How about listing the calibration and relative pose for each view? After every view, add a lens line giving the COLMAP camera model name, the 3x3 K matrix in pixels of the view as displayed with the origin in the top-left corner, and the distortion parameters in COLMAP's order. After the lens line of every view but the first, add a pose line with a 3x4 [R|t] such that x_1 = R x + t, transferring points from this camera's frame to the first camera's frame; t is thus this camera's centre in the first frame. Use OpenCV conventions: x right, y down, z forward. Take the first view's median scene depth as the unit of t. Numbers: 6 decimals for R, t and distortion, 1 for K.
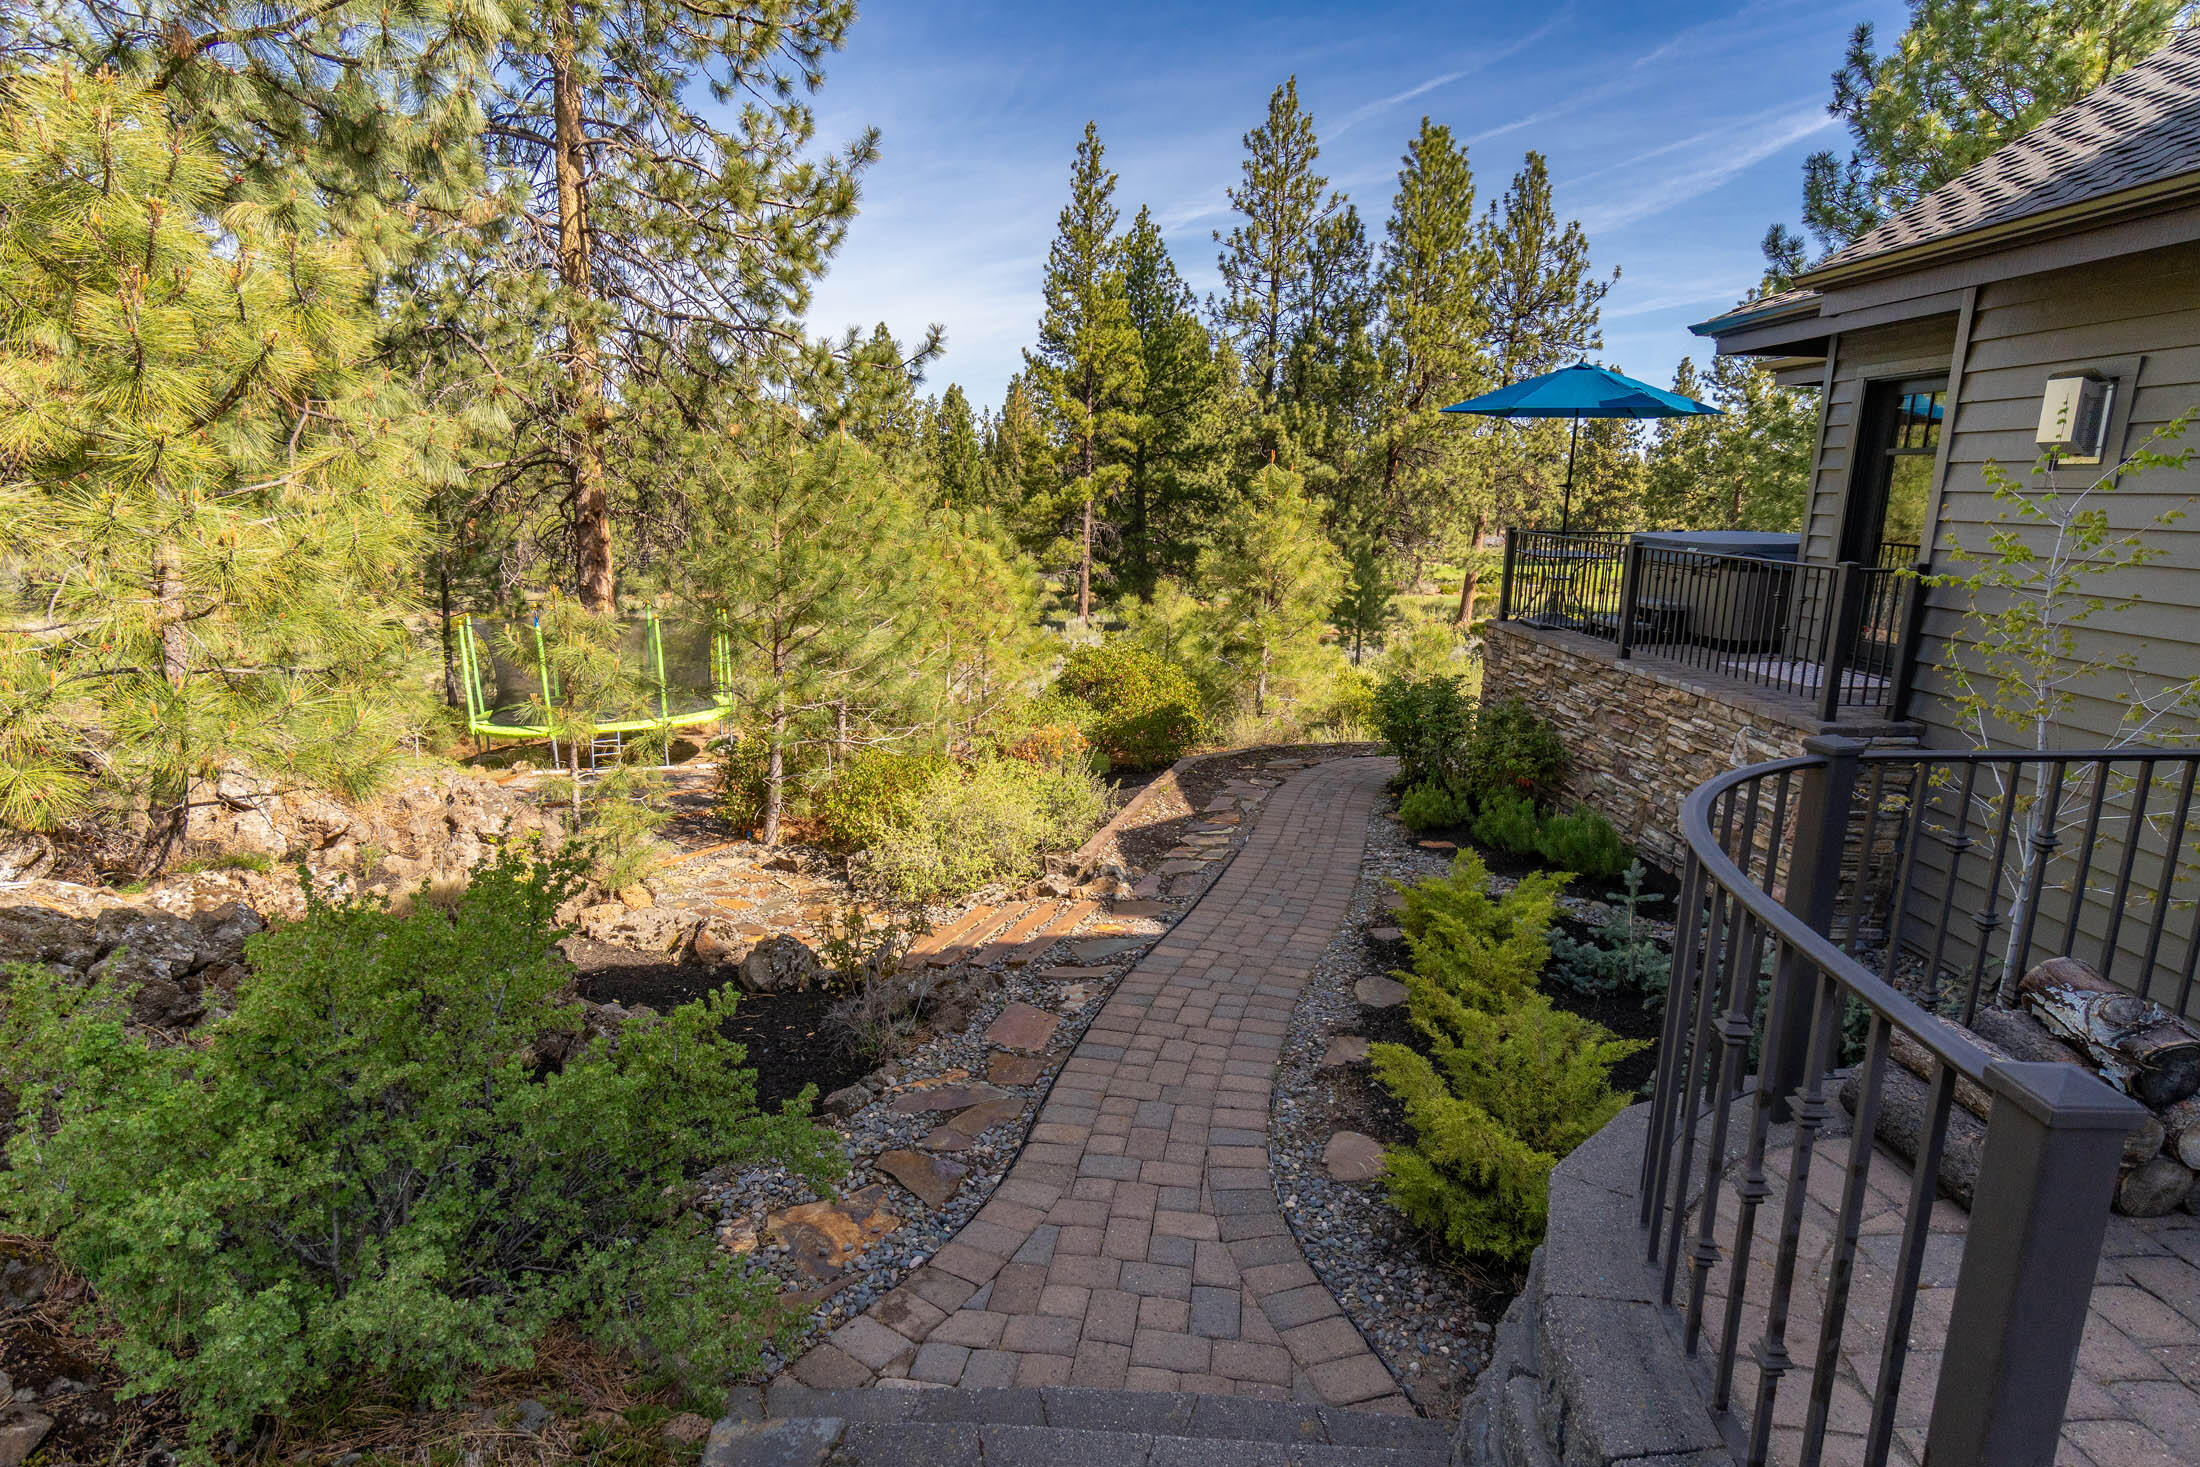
lens RADIAL K [[1156.3, 0, 1098.2], [0, 1156.3, 721.9], [0, 0, 1]] dist [0.000036, 0.000136]
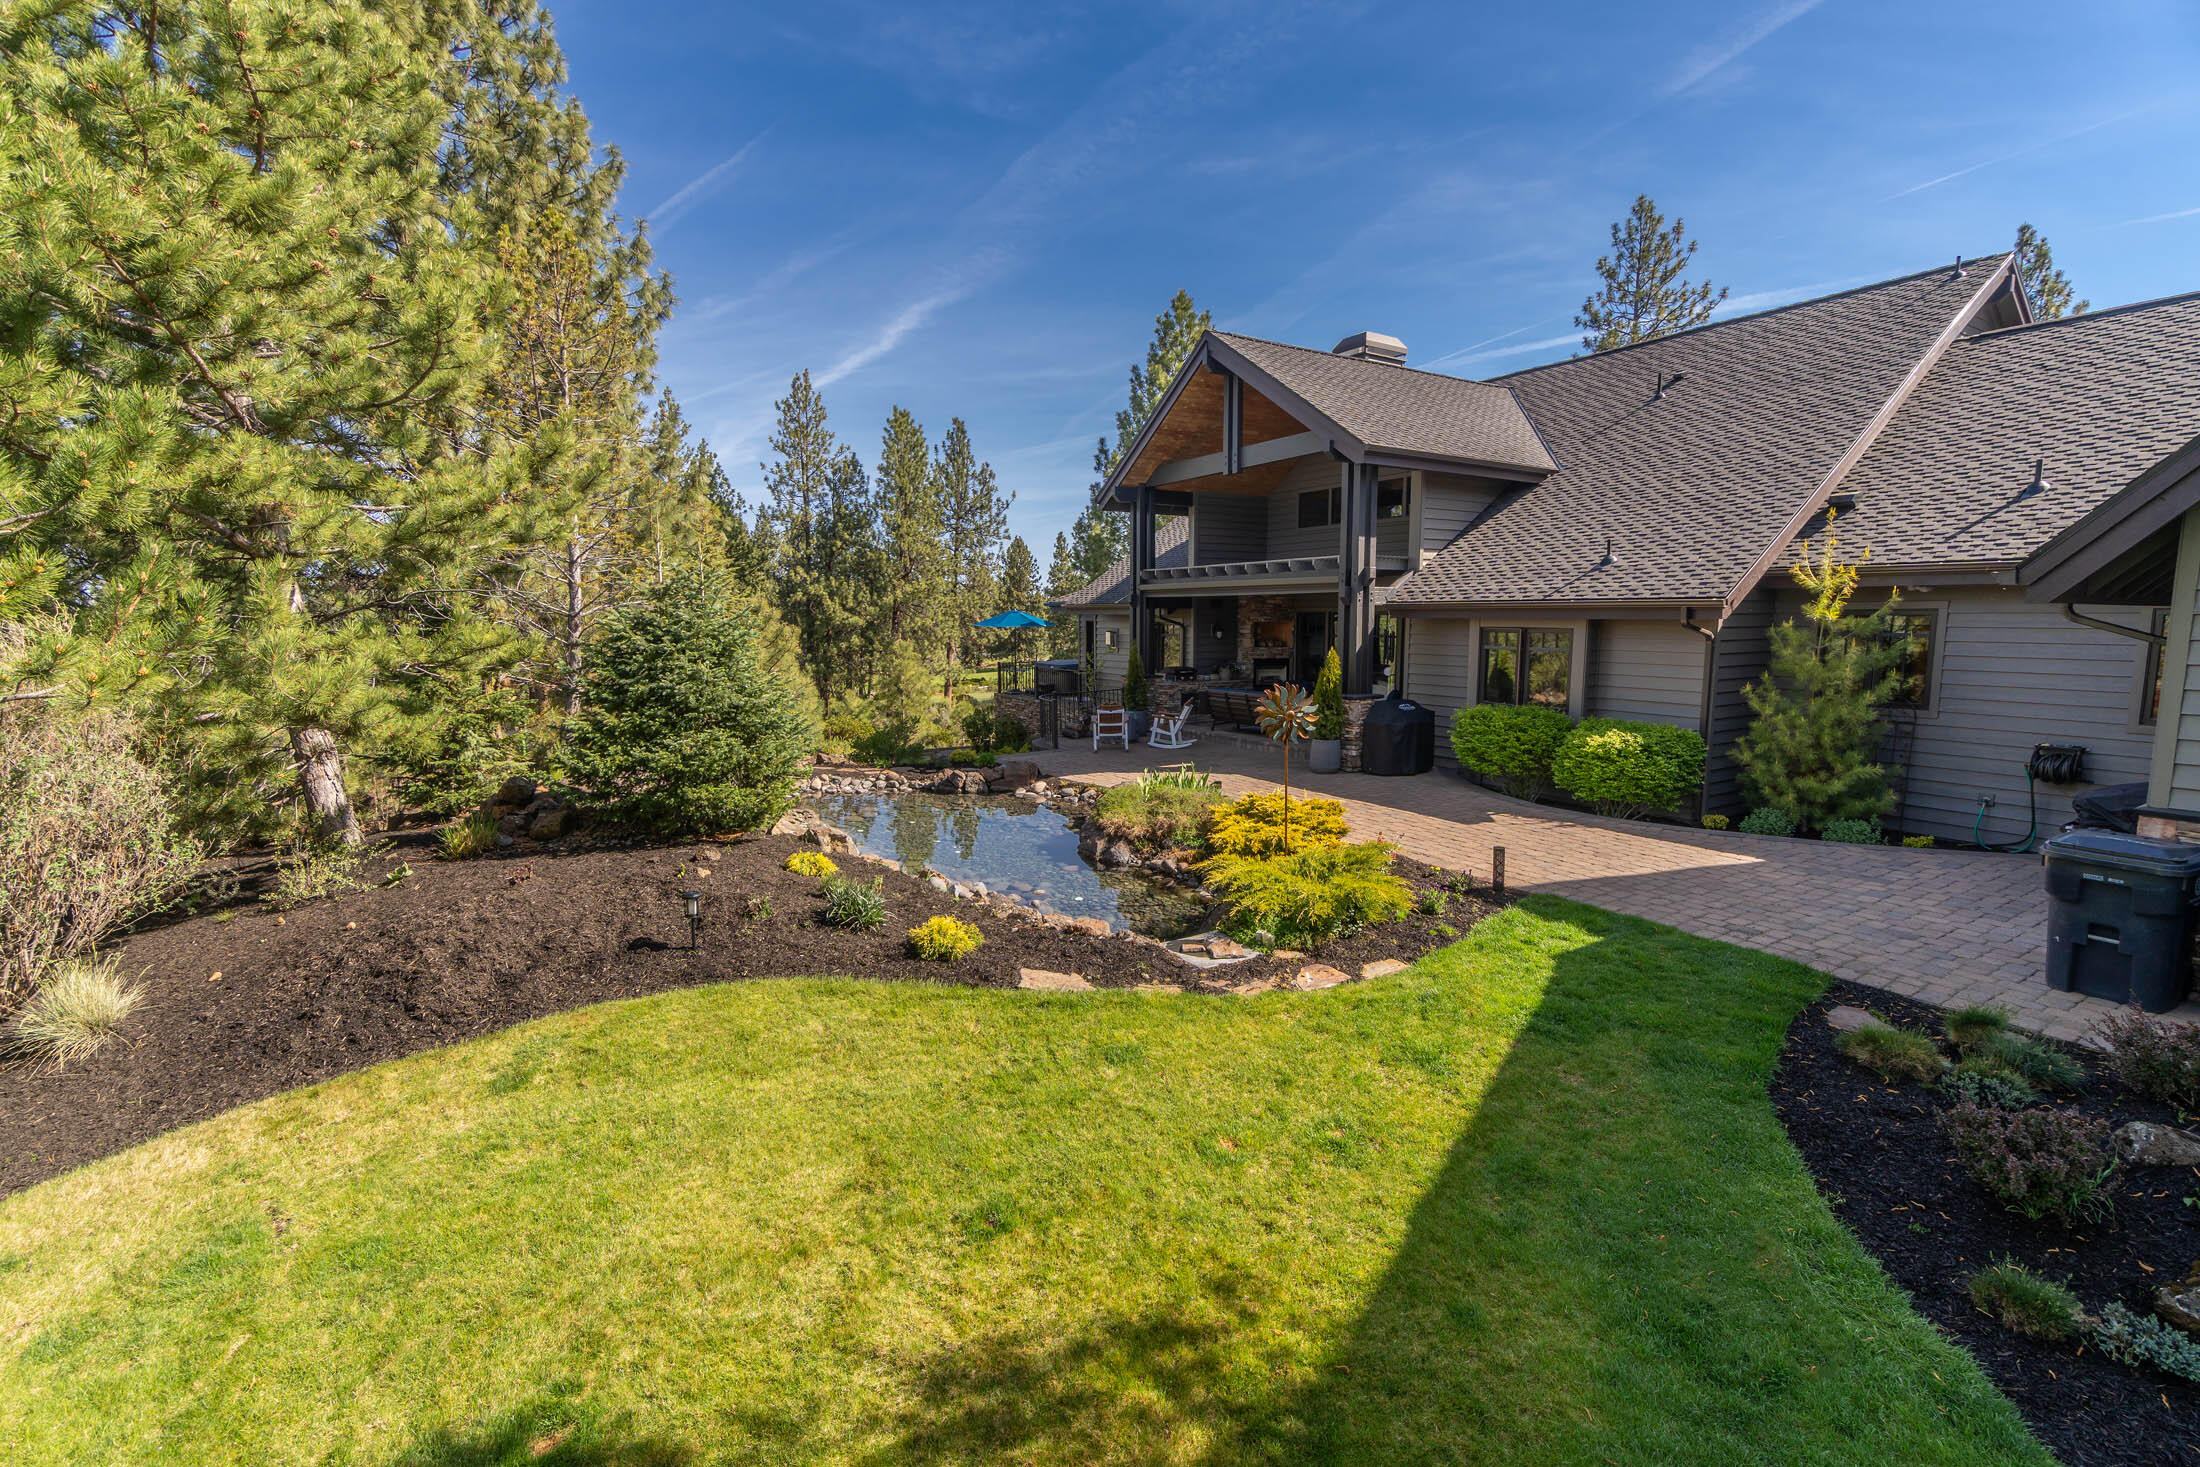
lens RADIAL K [[960.0, 0, 1105.5], [0, 960.0, 730.3], [0, 0, 1]] dist [-0.007972, 0.002224]
pose [[0.880358, -0.082861, 0.467017, -0.116277], [0.120169, 0.991462, -0.050616, 0.033752], [-0.458835, 0.100681, 0.882799, -0.264270]]
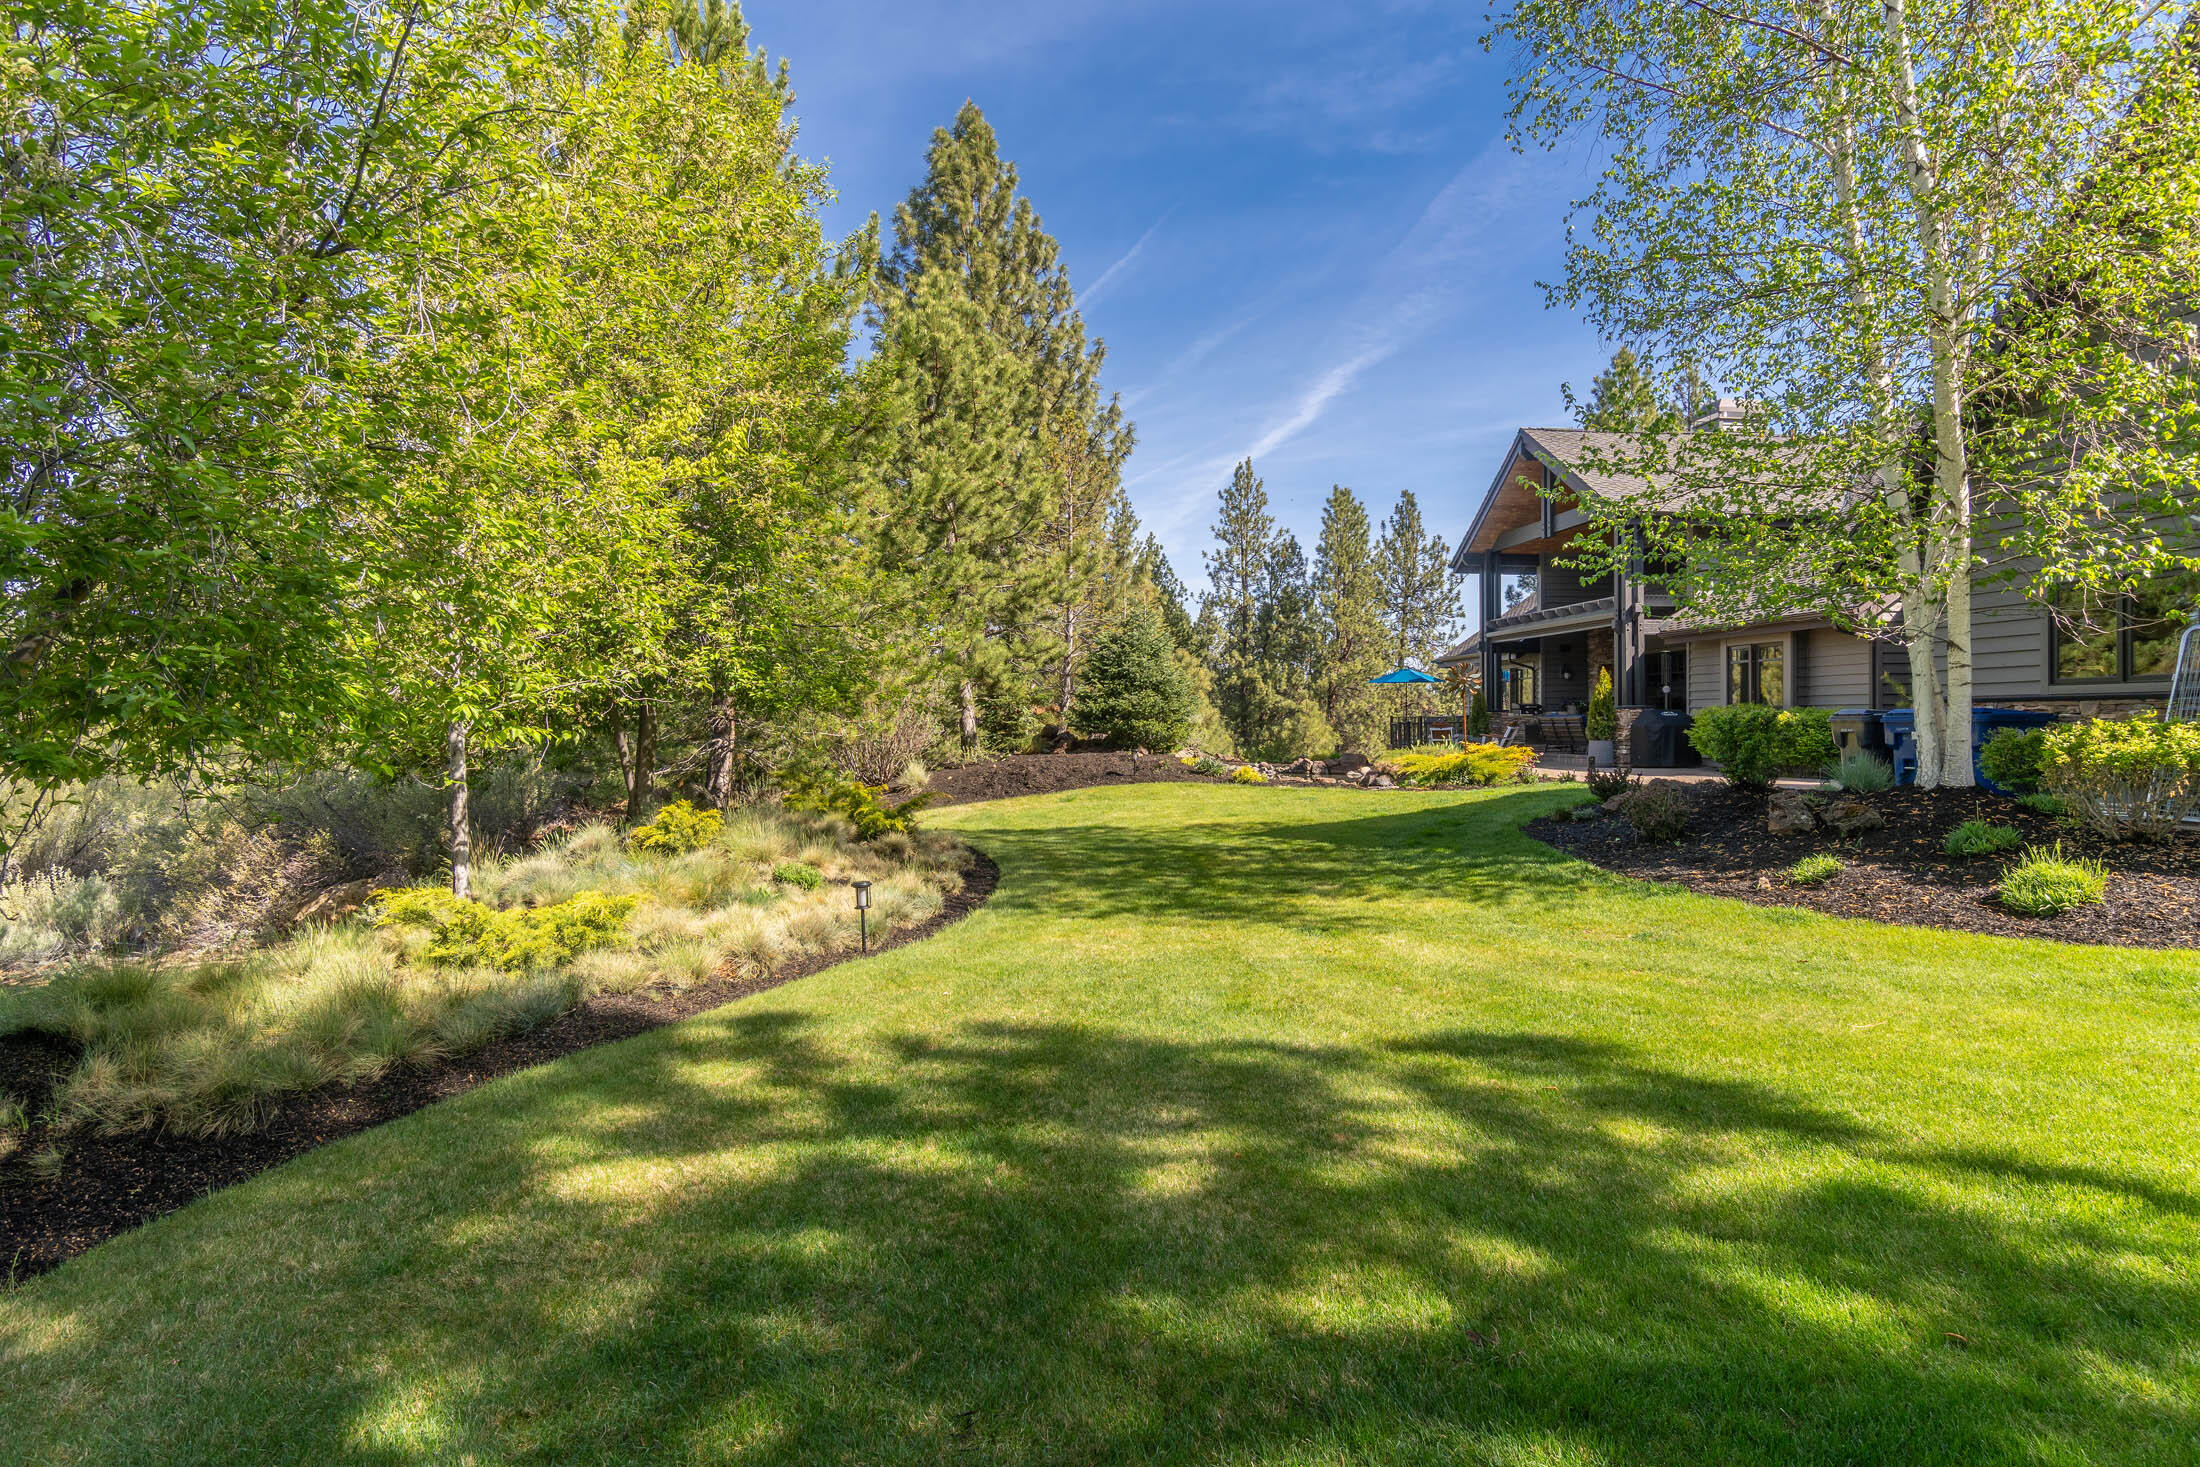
lens RADIAL K [[1156.3, 0, 1089.7], [0, 1156.3, 724.8], [0, 0, 1]] dist [0.000036, 0.000136]
pose [[0.998237, -0.028328, 0.052150, -0.135808], [0.038194, 0.979221, -0.199169, 0.096771], [-0.045425, 0.200810, 0.978577, -0.440056]]
